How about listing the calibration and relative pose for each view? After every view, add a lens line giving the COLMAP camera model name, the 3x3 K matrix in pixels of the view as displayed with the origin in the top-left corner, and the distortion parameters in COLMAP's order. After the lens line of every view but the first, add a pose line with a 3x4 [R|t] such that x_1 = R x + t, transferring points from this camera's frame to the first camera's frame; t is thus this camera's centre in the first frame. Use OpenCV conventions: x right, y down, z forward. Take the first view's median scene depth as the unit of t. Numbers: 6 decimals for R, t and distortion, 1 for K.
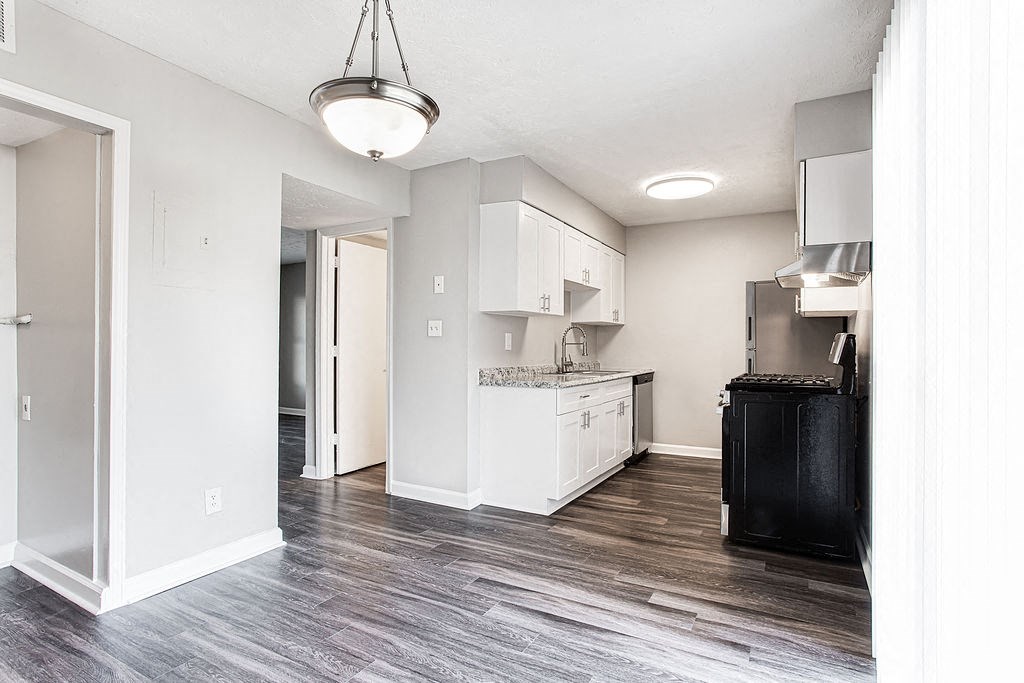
lens RADIAL K [[526.1, 0, 510.9], [0, 526.1, 342.9], [0, 0, 1]] dist [-0.000099, 0.000097]
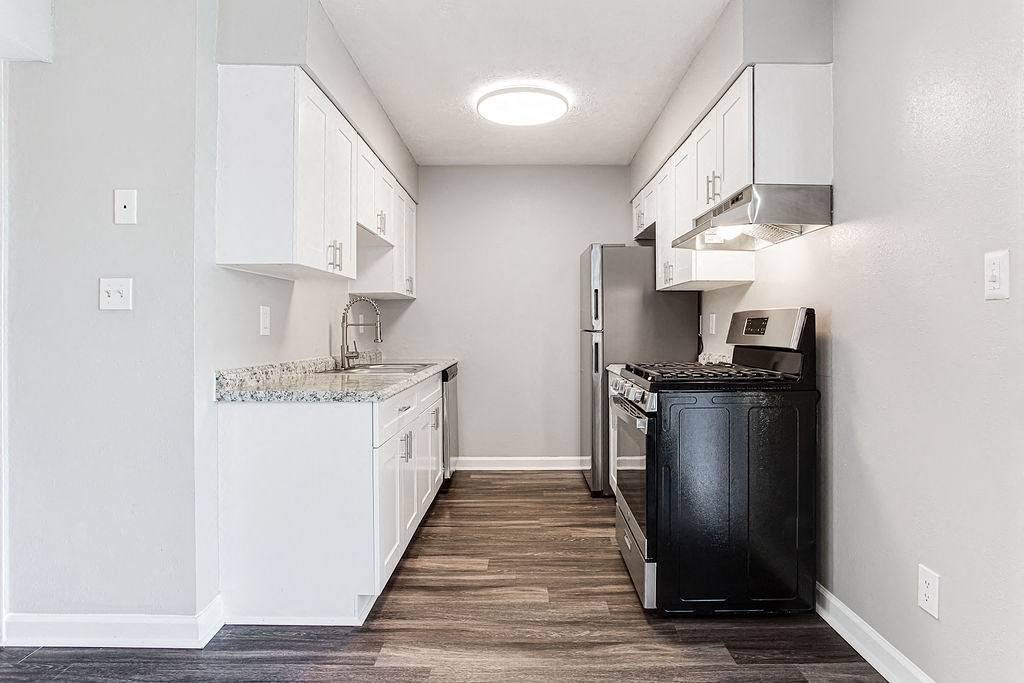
lens RADIAL K [[576.5, 0, 514.8], [0, 576.5, 324.6], [0, 0, 1]] dist [-0.025146, 0.001961]
pose [[0.877950, -0.003188, 0.478741, -0.069030], [0.004322, 0.999990, -0.001266, 0.003993], [-0.478732, 0.003181, 0.877955, 0.333609]]
